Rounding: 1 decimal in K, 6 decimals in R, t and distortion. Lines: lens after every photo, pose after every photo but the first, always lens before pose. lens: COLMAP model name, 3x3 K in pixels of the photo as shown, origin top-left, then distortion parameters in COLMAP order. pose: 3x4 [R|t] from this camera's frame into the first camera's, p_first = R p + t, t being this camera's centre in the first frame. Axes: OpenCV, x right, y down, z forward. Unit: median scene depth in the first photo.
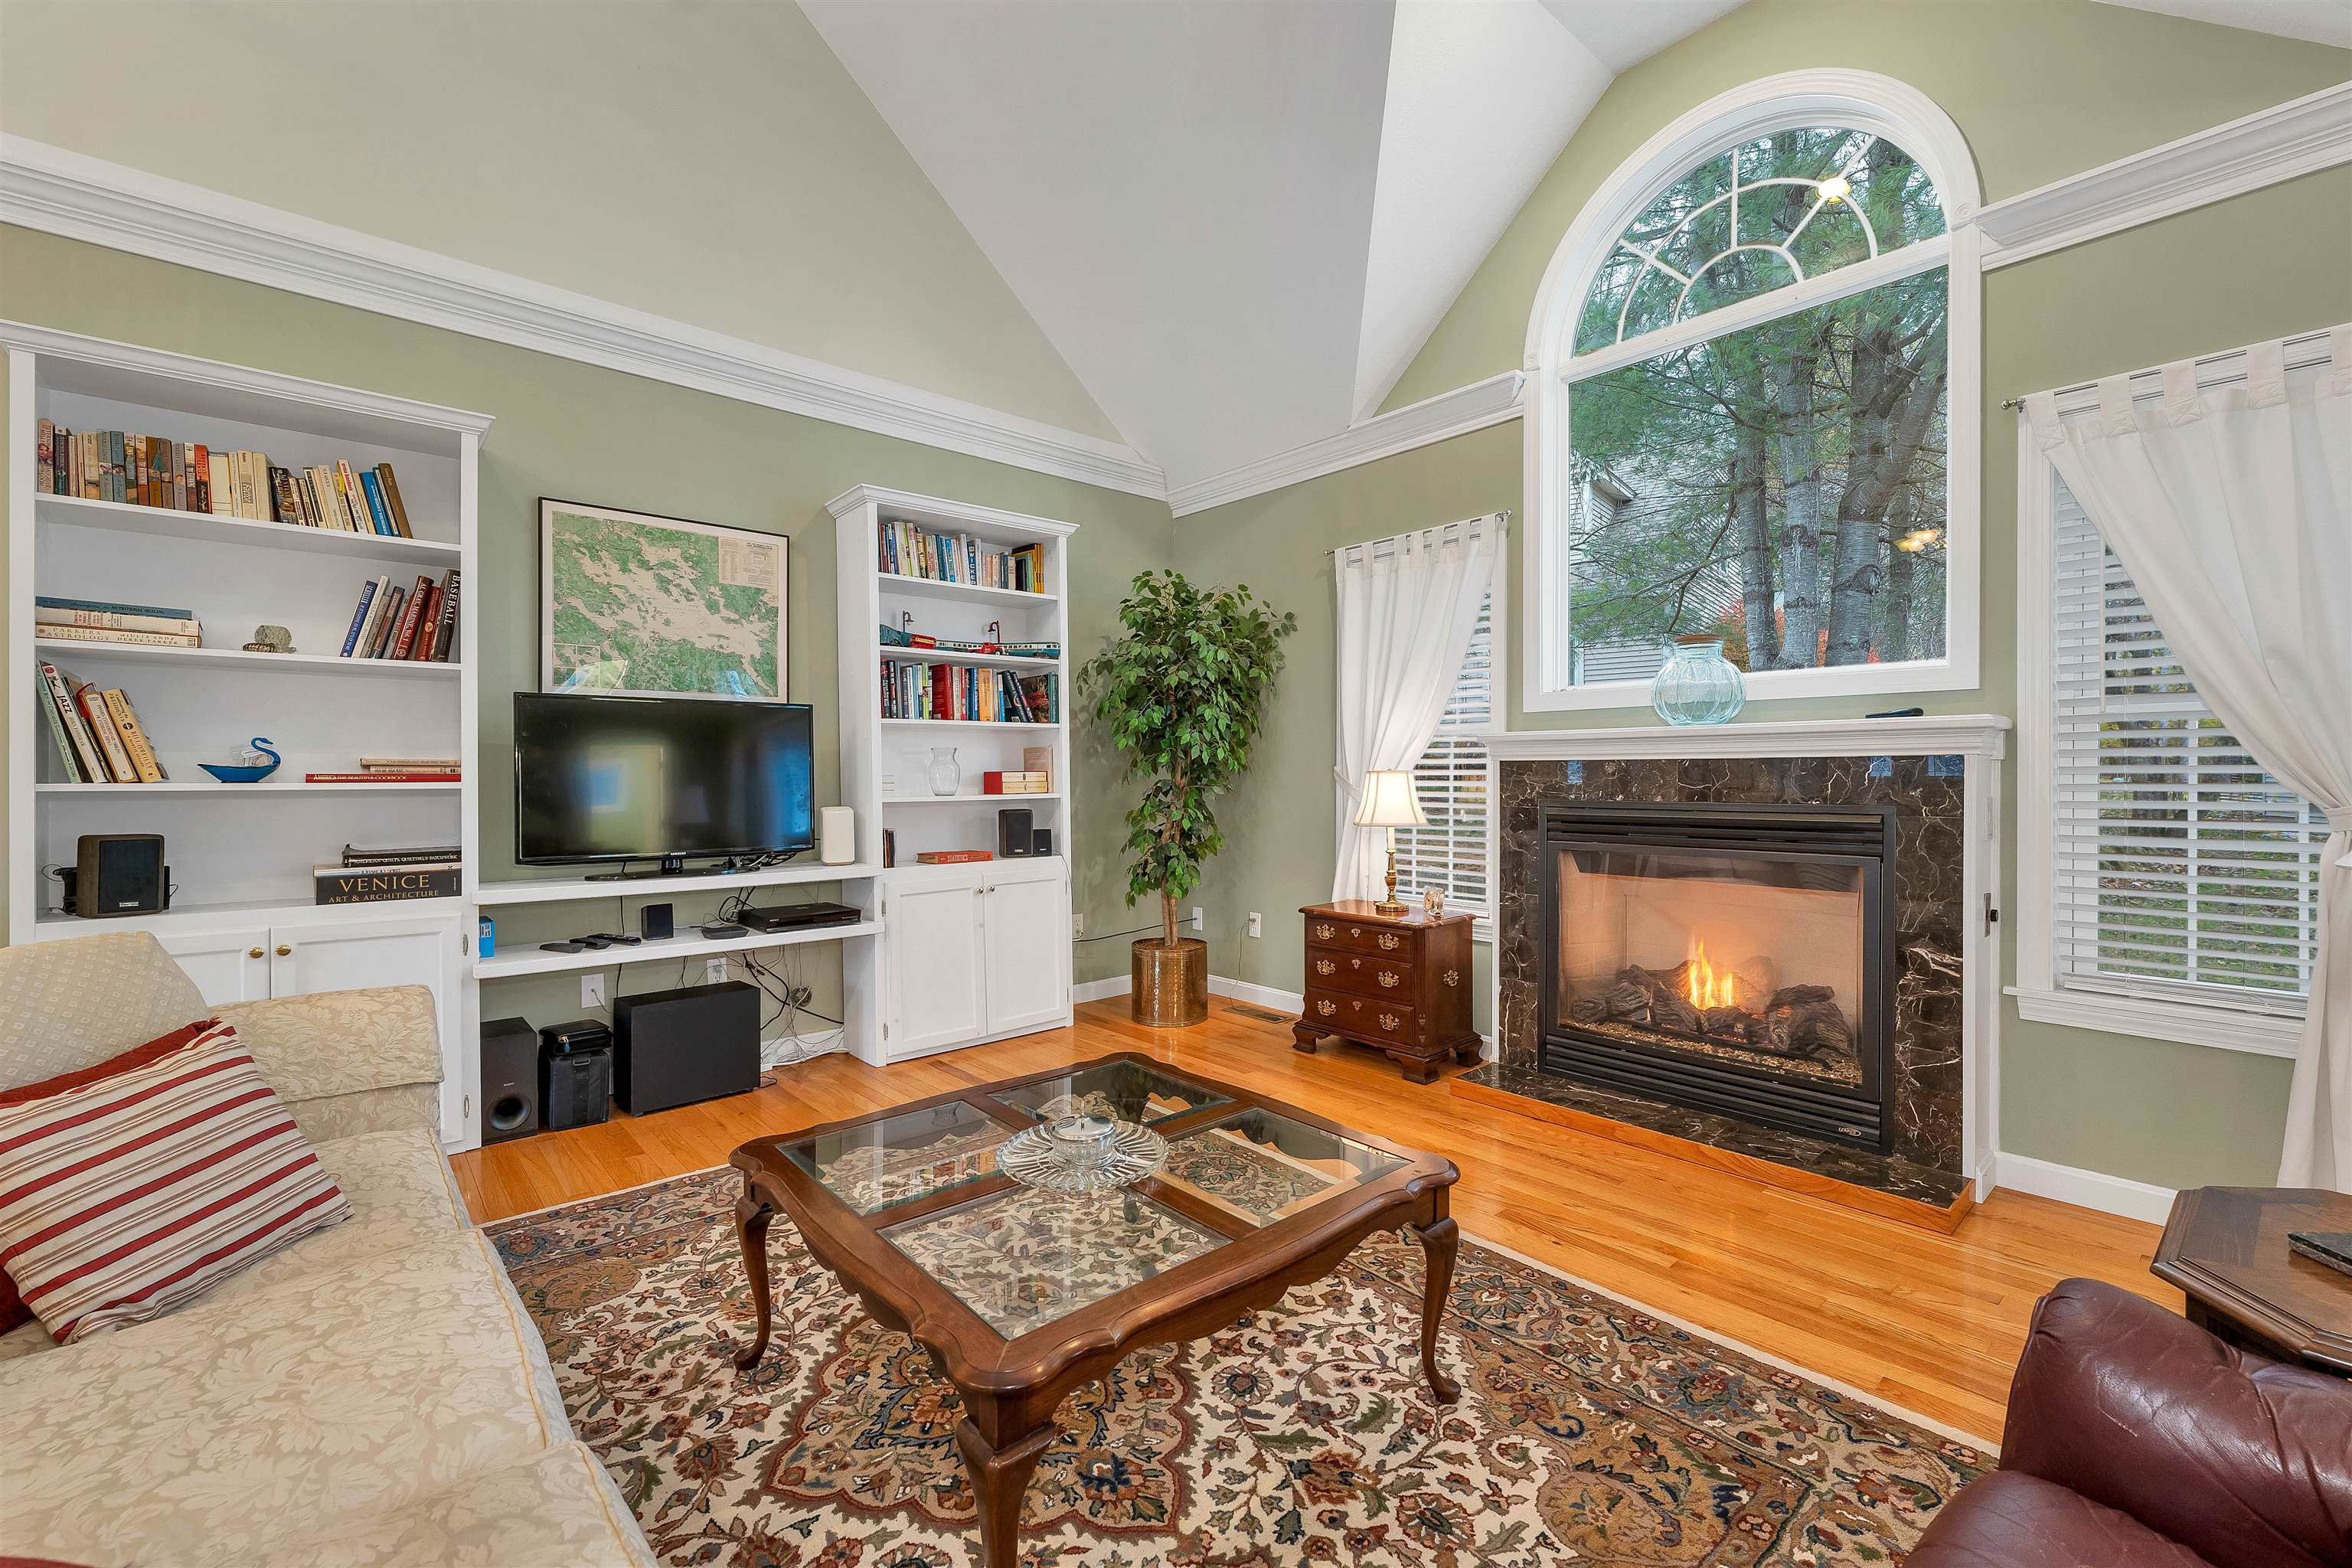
lens RADIAL K [[982.9, 0, 1174.3], [0, 982.9, 780.2], [0, 0, 1]] dist [0.001268, -0.000414]
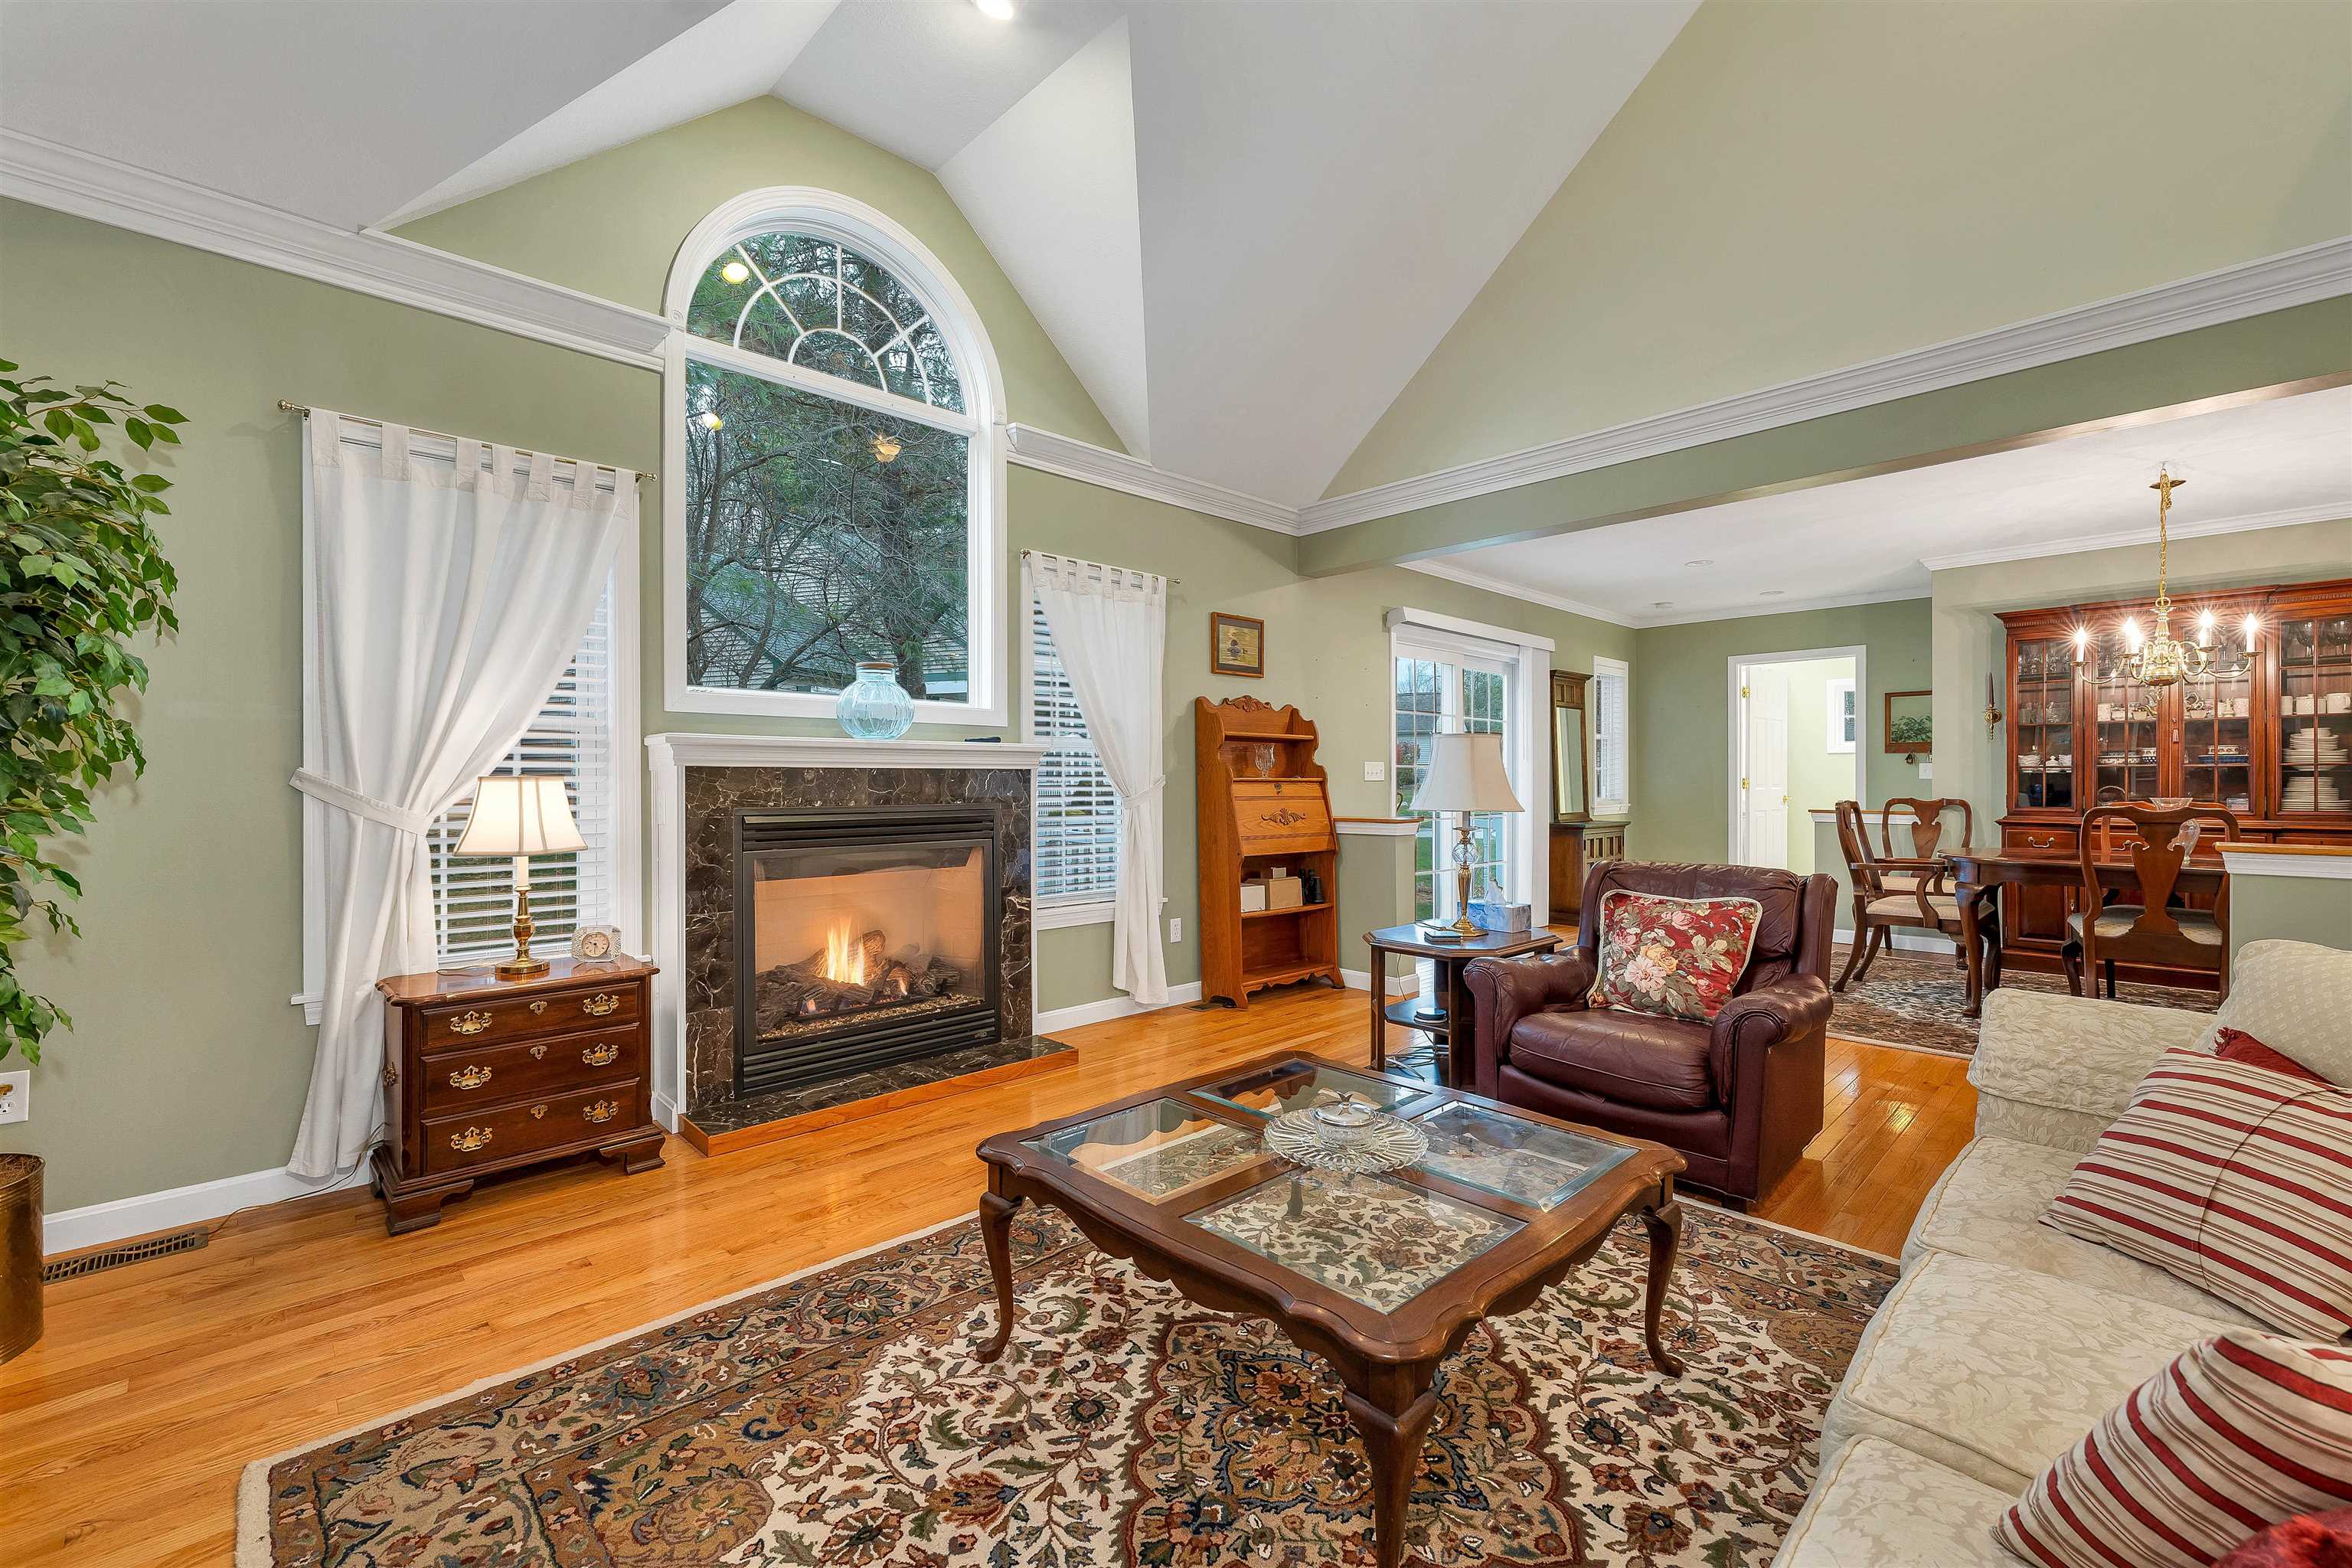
lens RADIAL K [[982.9, 0, 1174.3], [0, 982.9, 780.2], [0, 0, 1]] dist [0.001268, -0.000414]
pose [[-0.064084, 0.003705, 0.997938, -0.686340], [0.005857, 0.999977, -0.003337, -0.001683], [-0.997927, 0.005631, -0.064104, 0.752809]]
